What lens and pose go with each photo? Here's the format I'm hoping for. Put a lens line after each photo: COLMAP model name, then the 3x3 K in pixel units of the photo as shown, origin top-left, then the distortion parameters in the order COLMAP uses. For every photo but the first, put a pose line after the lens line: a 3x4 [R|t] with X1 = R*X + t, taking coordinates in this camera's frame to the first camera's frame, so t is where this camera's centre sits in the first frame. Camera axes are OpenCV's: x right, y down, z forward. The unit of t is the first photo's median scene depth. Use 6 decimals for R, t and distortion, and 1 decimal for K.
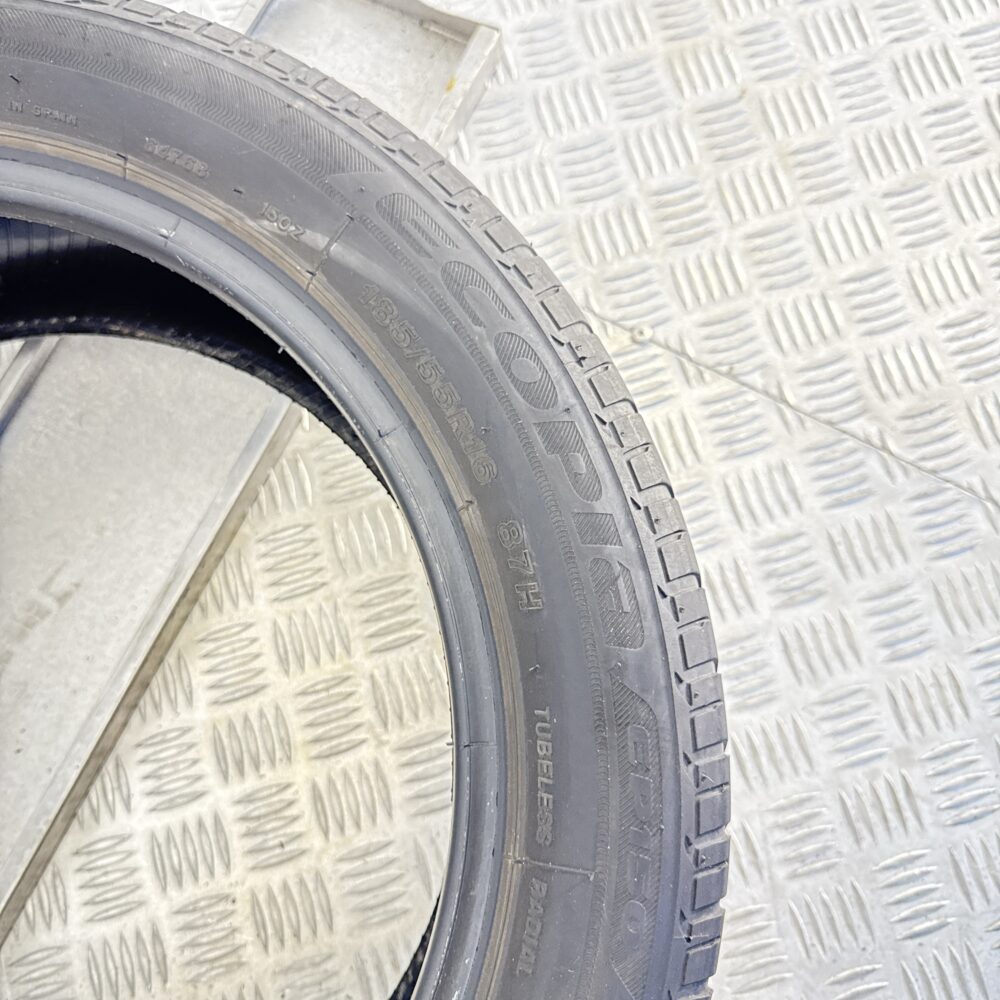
lens RADIAL K [[995.6, 0, 500.0], [0, 995.6, 500.0], [0, 0, 1]] dist [0.106240, -0.318374]
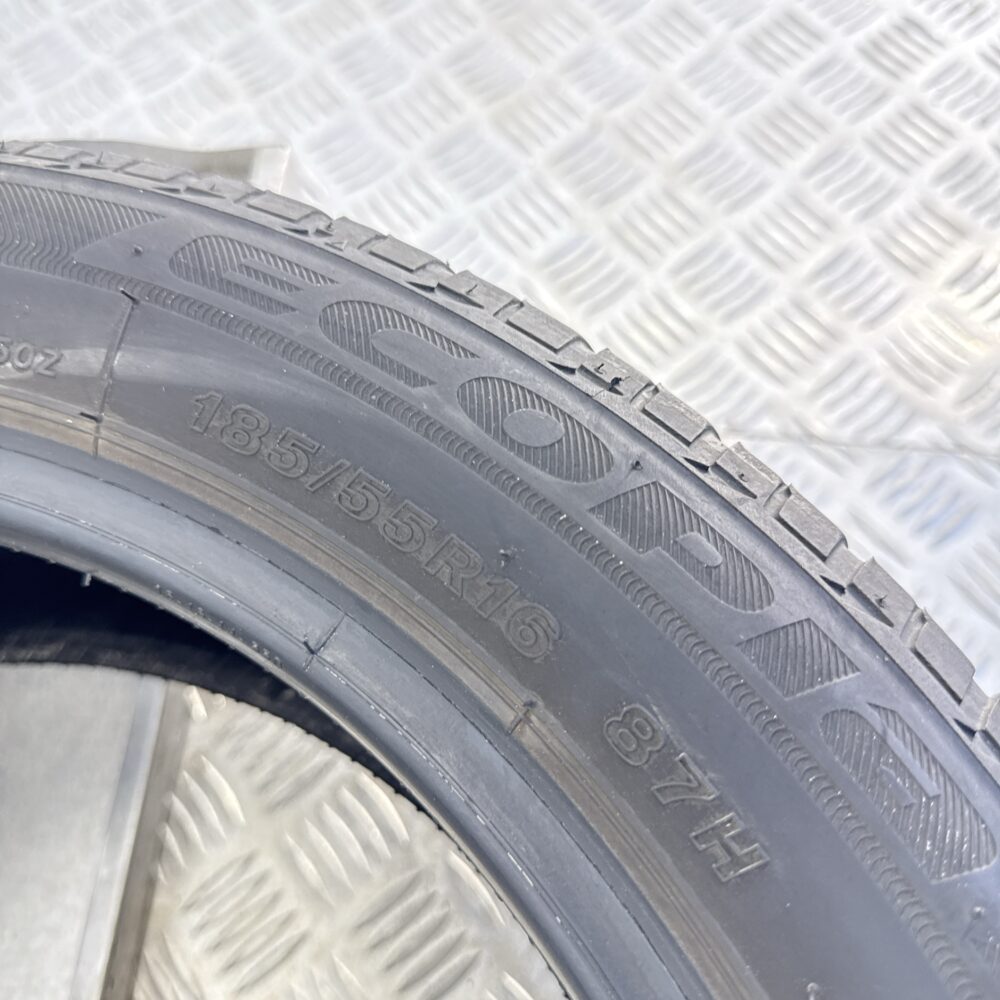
lens RADIAL K [[1031.9, 0, 518.8], [0, 1031.9, 469.9], [0, 0, 1]] dist [0.104098, -0.410057]
pose [[0.927231, -0.346456, 0.142163, -0.065148], [0.369980, 0.906224, -0.204629, -0.000220], [-0.057937, 0.242336, 0.968461, 0.457790]]
